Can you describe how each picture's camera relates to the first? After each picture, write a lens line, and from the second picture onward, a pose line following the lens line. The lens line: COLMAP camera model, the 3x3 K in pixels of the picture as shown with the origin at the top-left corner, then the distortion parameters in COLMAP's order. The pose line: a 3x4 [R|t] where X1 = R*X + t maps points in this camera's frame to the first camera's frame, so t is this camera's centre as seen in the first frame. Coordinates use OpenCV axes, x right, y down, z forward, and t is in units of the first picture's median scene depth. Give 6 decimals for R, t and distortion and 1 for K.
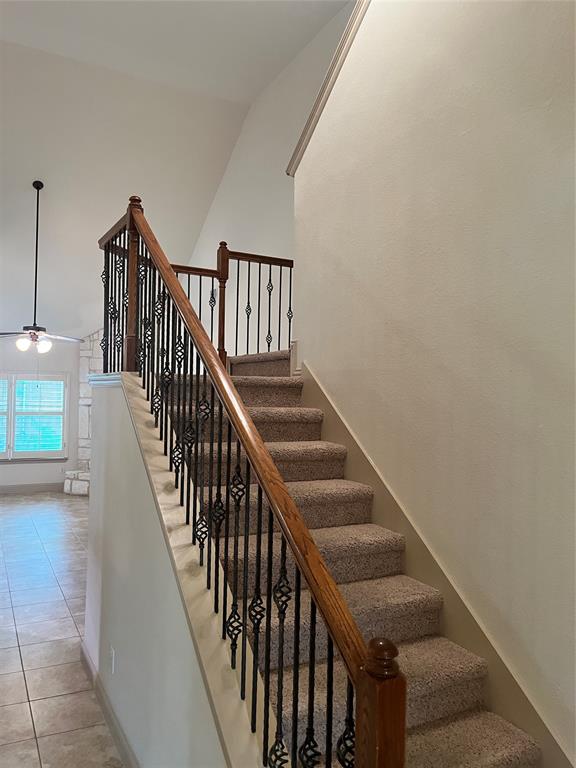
lens RADIAL K [[587.4, 0, 288.0], [0, 587.4, 384.0], [0, 0, 1]] dist [-0.002052, -0.001032]
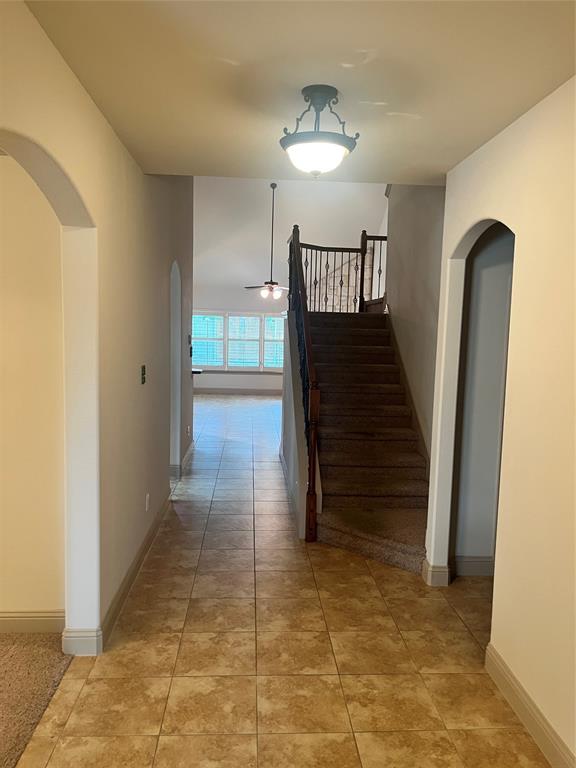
lens RADIAL K [[583.1, 0, 283.2], [0, 583.1, 383.8], [0, 0, 1]] dist [0.071637, -0.100656]
pose [[0.907806, 0.042268, -0.417255, 0.253430], [0.001249, 0.994631, 0.103474, 0.010645], [0.419389, -0.094456, 0.902879, -0.406881]]
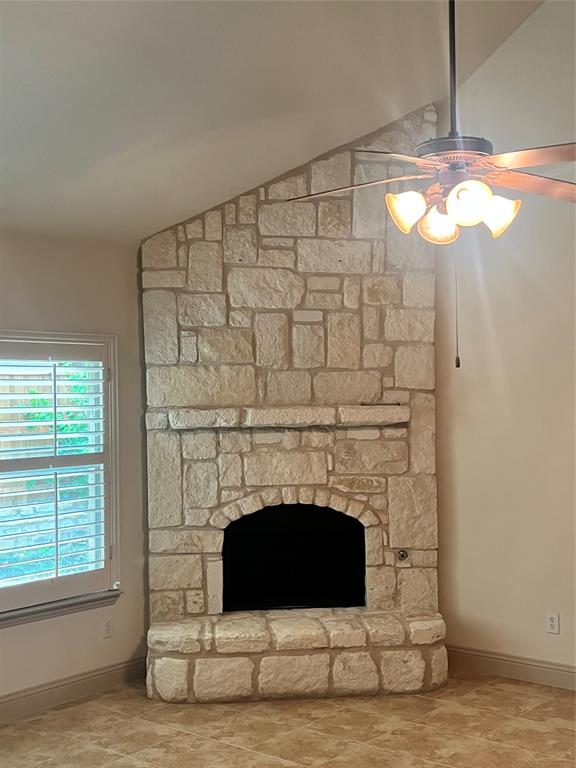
lens RADIAL K [[966.9, 0, 288.0], [0, 966.9, 384.0], [0, 0, 1]] dist [0.013354, 0.010649]
pose [[0.922007, -0.030641, 0.385959, -0.698270], [0.030711, 0.999510, 0.005984, 0.010755], [-0.385954, 0.006336, 0.922496, 0.632457]]
